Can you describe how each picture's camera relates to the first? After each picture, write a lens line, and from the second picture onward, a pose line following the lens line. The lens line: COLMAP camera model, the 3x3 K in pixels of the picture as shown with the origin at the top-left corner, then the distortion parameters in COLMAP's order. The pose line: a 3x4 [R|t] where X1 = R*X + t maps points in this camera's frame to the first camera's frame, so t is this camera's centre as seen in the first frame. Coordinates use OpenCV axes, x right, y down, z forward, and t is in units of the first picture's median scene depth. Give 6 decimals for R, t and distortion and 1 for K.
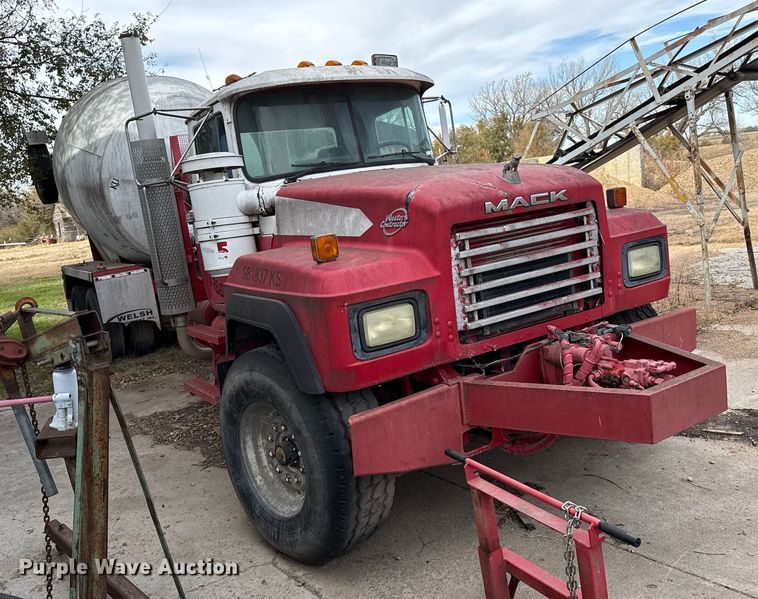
lens RADIAL K [[661.5, 0, 397.3], [0, 661.5, 298.8], [0, 0, 1]] dist [0.010761, -0.002069]
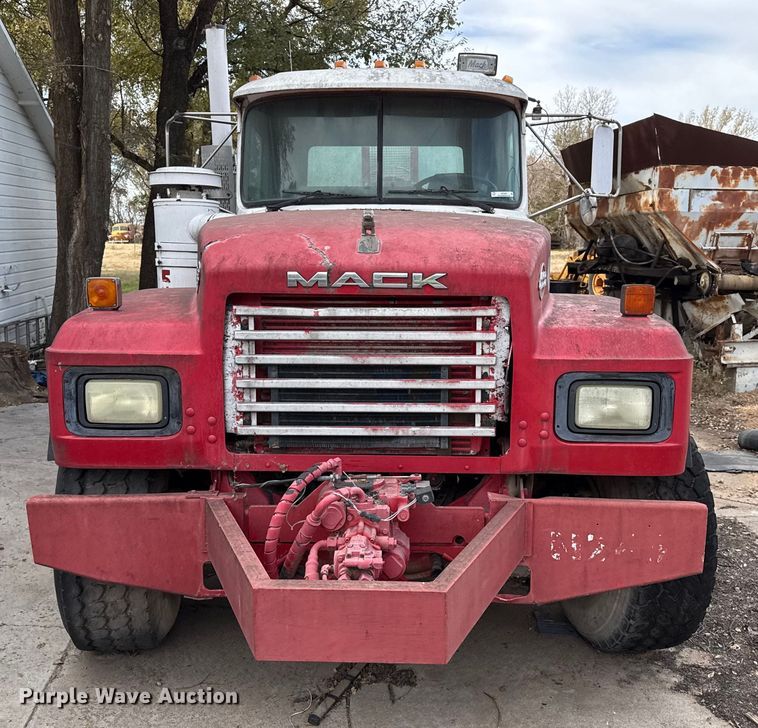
lens RADIAL K [[831.1, 0, 379.0], [0, 831.1, 364.0], [0, 0, 1]] dist [0.006880, 0.010737]
pose [[0.845412, 0.215084, -0.488895, 0.652528], [-0.204876, 0.975906, 0.075060, -0.128375], [0.493259, 0.036706, 0.869107, 0.238814]]
